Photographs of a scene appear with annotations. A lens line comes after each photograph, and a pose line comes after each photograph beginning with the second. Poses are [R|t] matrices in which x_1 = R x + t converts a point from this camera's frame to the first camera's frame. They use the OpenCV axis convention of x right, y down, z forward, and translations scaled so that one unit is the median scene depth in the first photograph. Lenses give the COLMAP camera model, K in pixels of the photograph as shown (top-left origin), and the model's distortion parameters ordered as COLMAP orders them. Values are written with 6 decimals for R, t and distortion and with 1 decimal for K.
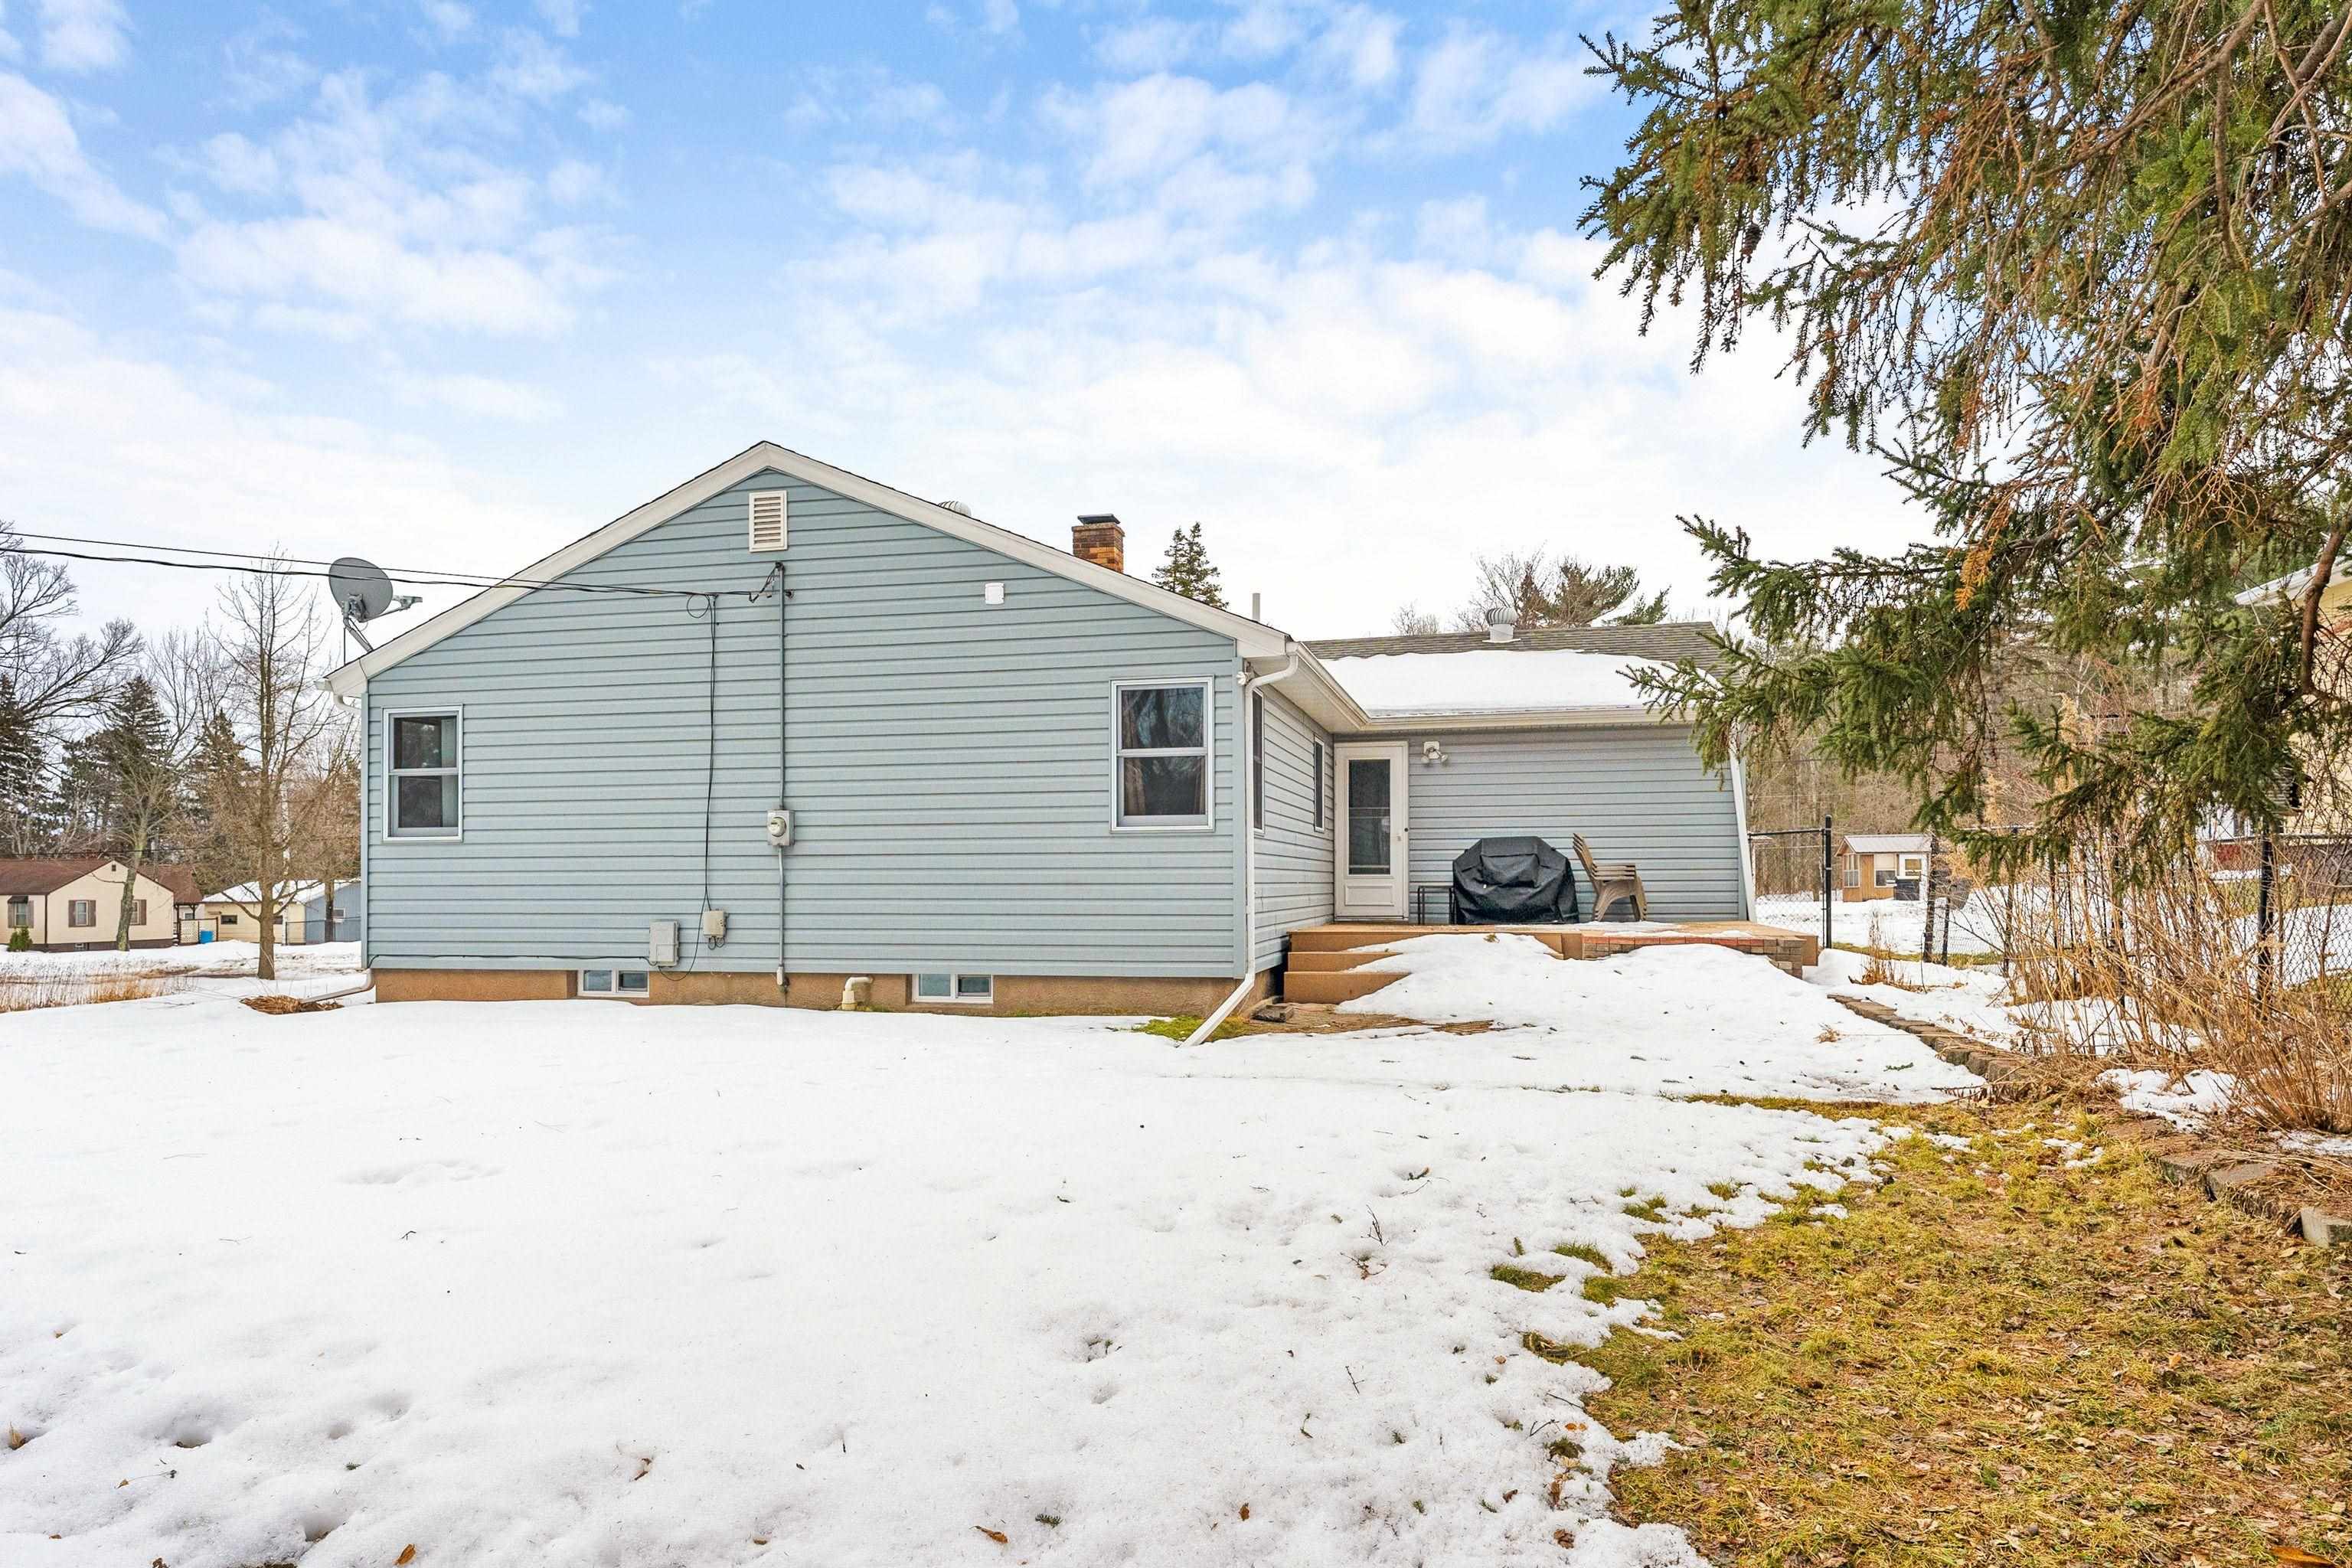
lens RADIAL K [[1481.5, 0, 1175.4], [0, 1481.5, 883.9], [0, 0, 1]] dist [-0.000740, -0.000214]
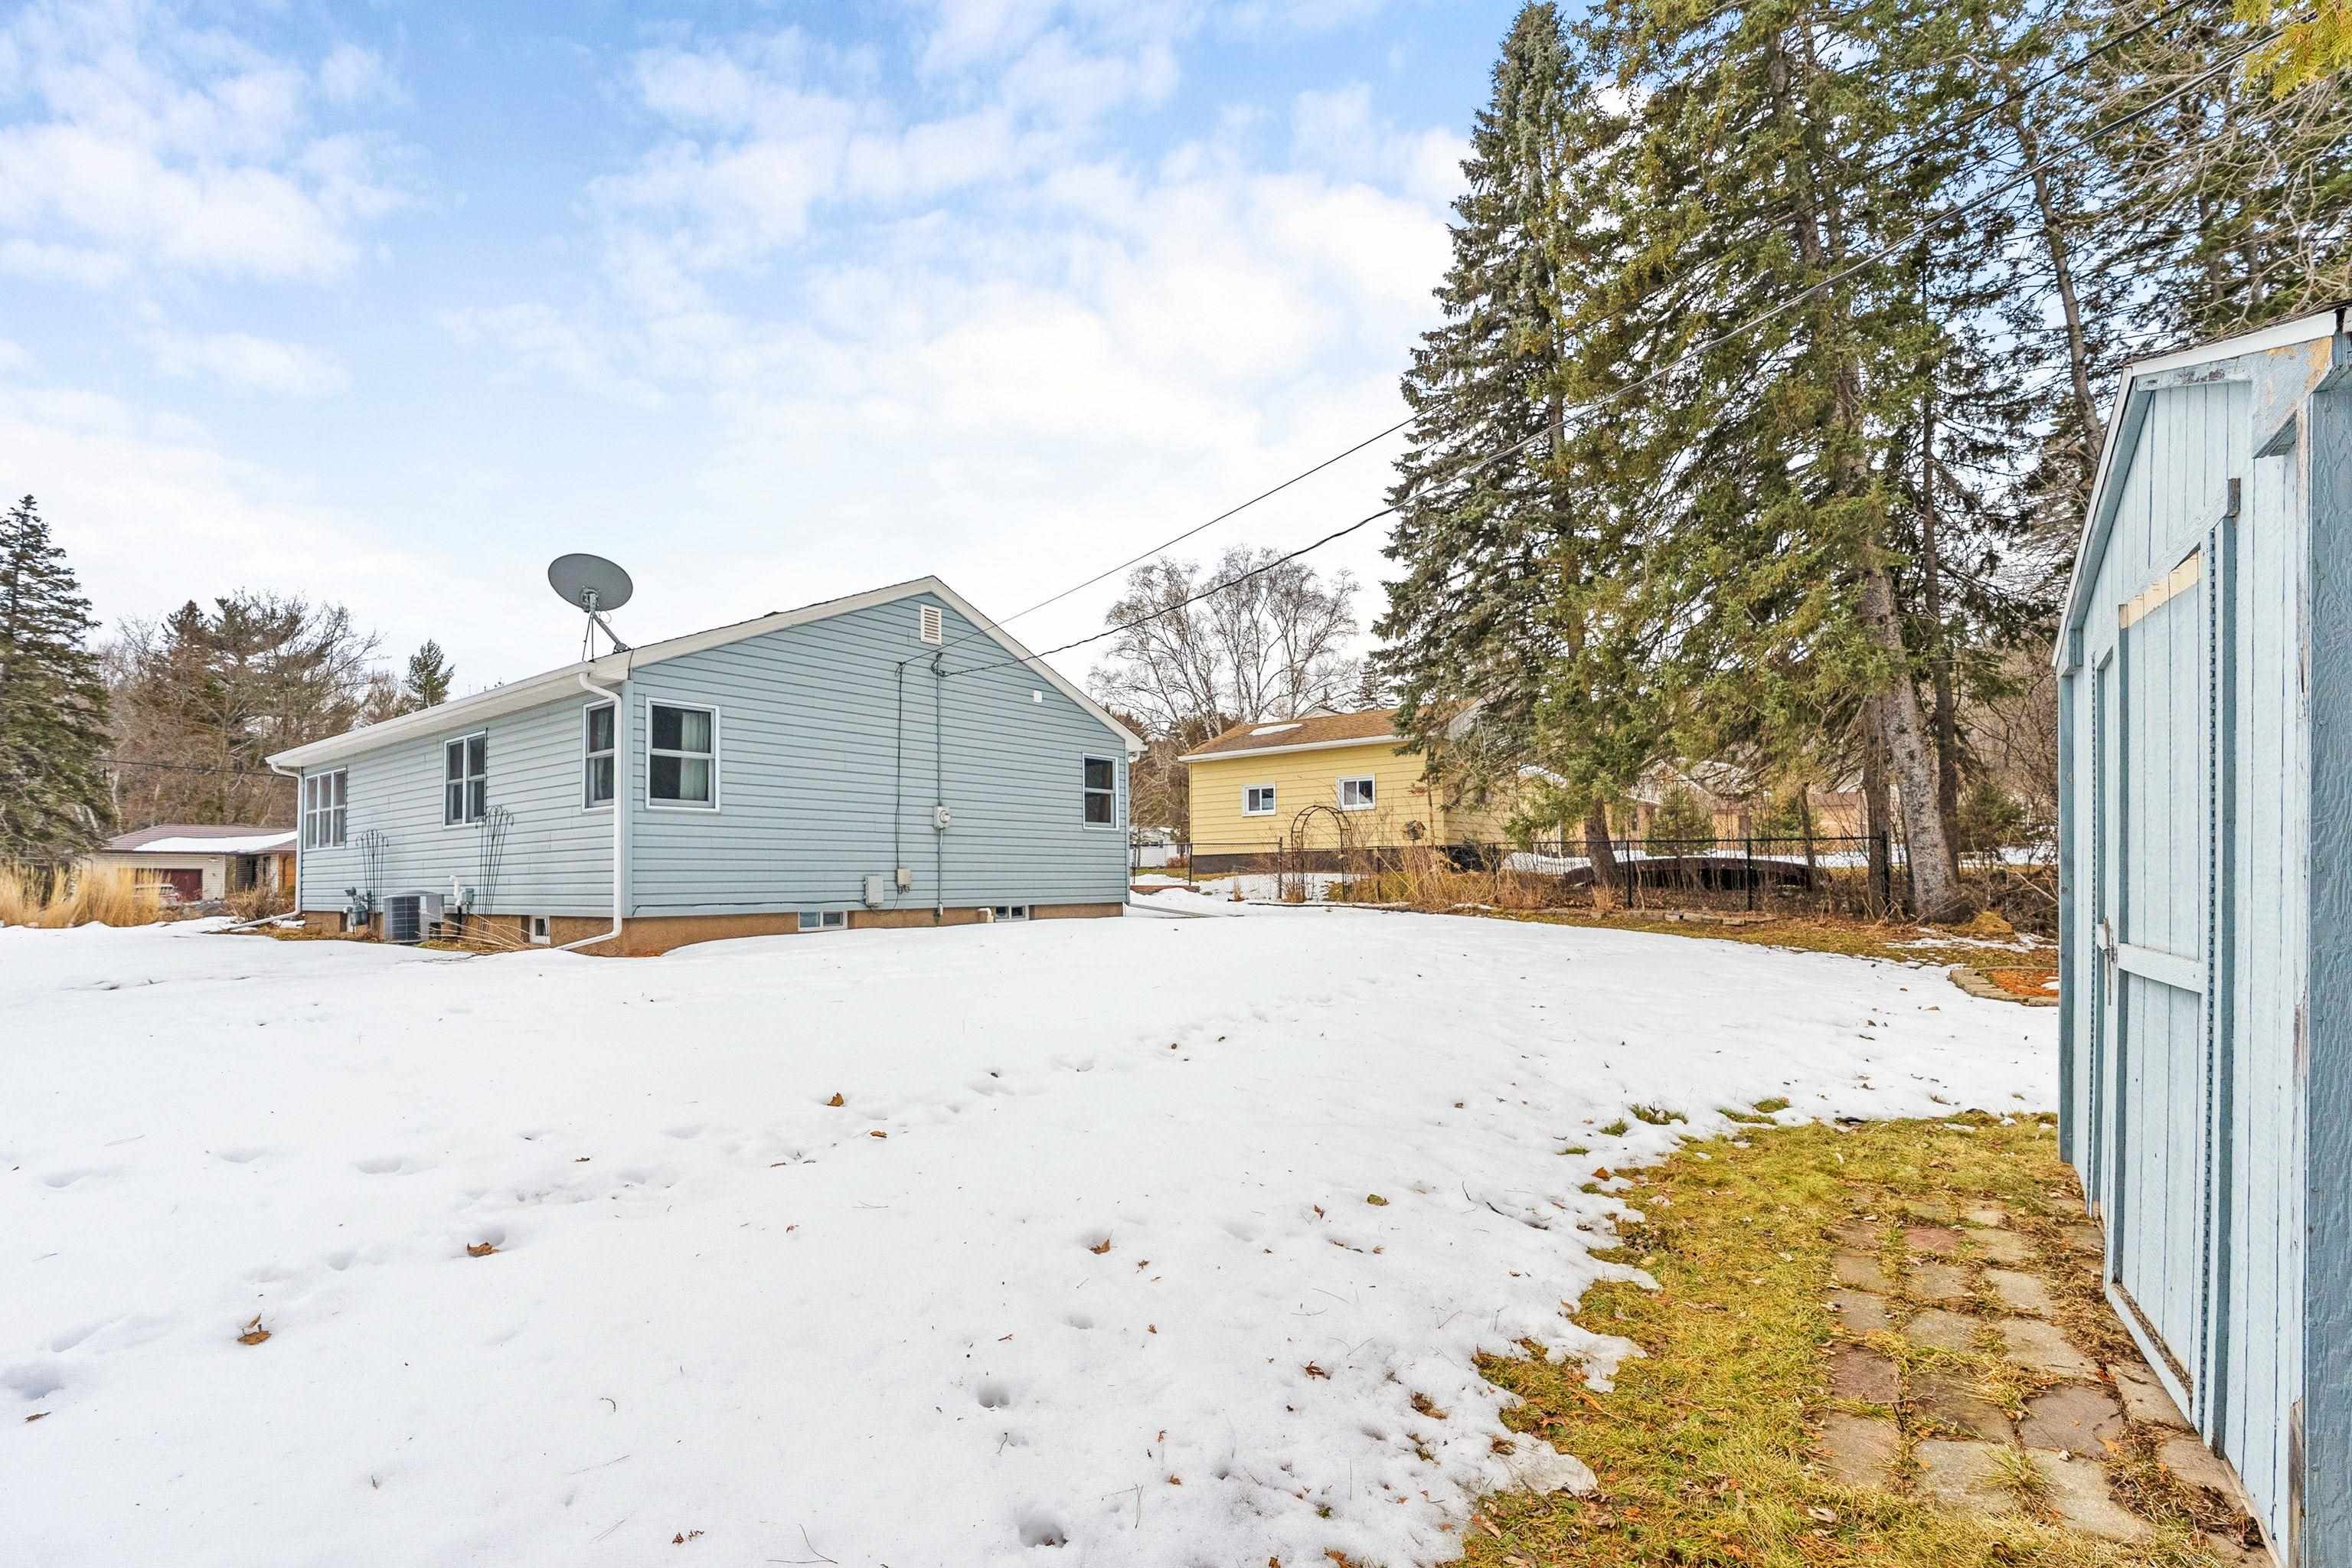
lens RADIAL K [[1064.4, 0, 1170.0], [0, 1064.4, 785.5], [0, 0, 1]] dist [-0.000846, 0.000034]
pose [[0.413417, 0.072456, 0.907654, -1.194163], [-0.019180, 0.997301, -0.070876, 0.004775], [-0.910340, 0.011892, 0.413691, 0.289358]]
